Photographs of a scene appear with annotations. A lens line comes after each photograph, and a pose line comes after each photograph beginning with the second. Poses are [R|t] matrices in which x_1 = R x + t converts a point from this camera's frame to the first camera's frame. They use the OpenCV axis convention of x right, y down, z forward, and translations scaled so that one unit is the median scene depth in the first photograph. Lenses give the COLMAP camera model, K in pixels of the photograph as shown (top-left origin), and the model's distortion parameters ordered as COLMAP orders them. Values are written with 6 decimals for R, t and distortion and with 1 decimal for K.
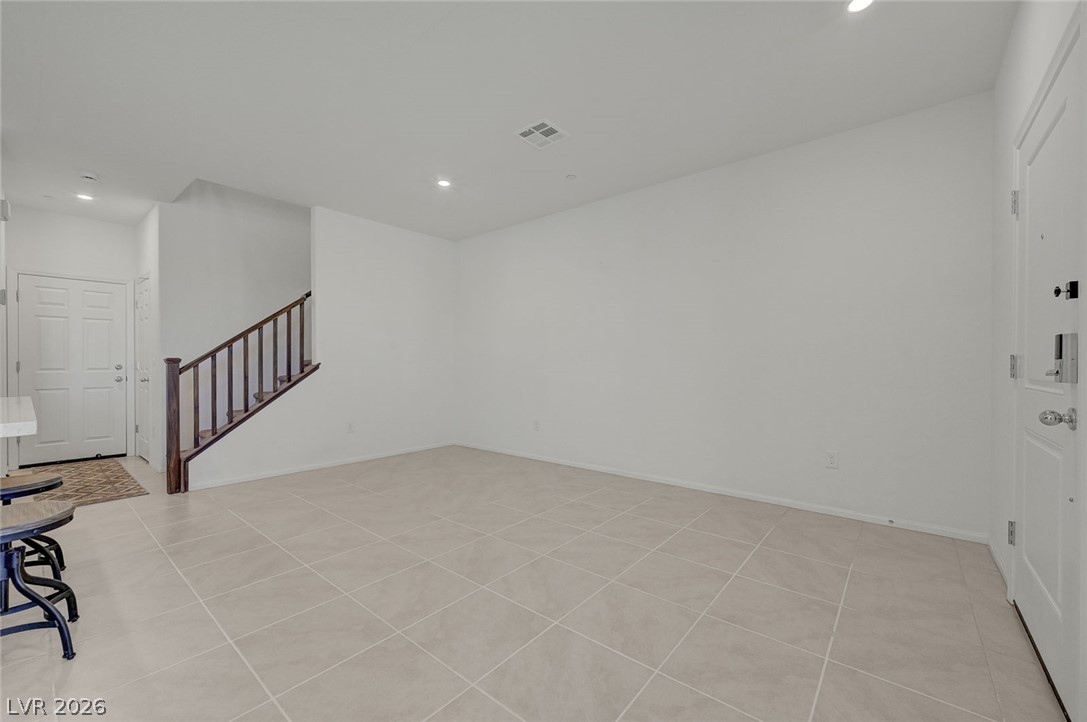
lens RADIAL K [[431.4, 0, 548.3], [0, 431.4, 362.1], [0, 0, 1]] dist [-0.001489, -0.000330]
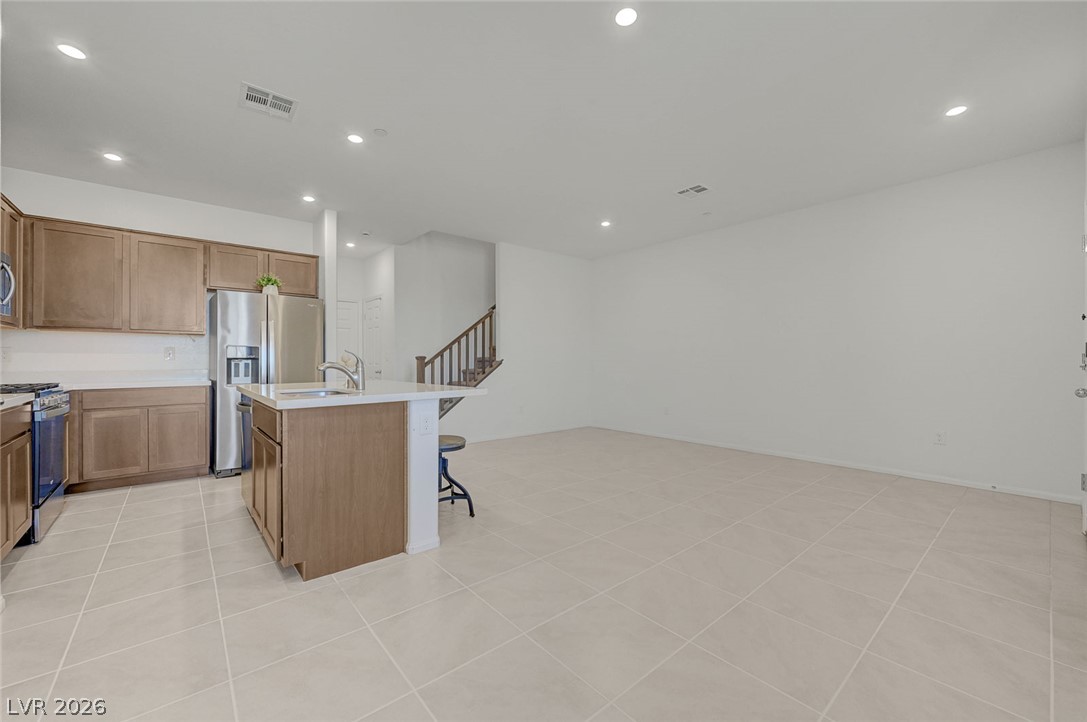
lens RADIAL K [[432.1, 0, 542.8], [0, 432.1, 357.6], [0, 0, 1]] dist [0.000080, -0.000060]
pose [[0.984669, -0.001388, -0.174425, -0.196889], [0.001088, 0.999998, -0.001816, -0.001646], [0.174428, 0.001599, 0.984669, -0.335176]]
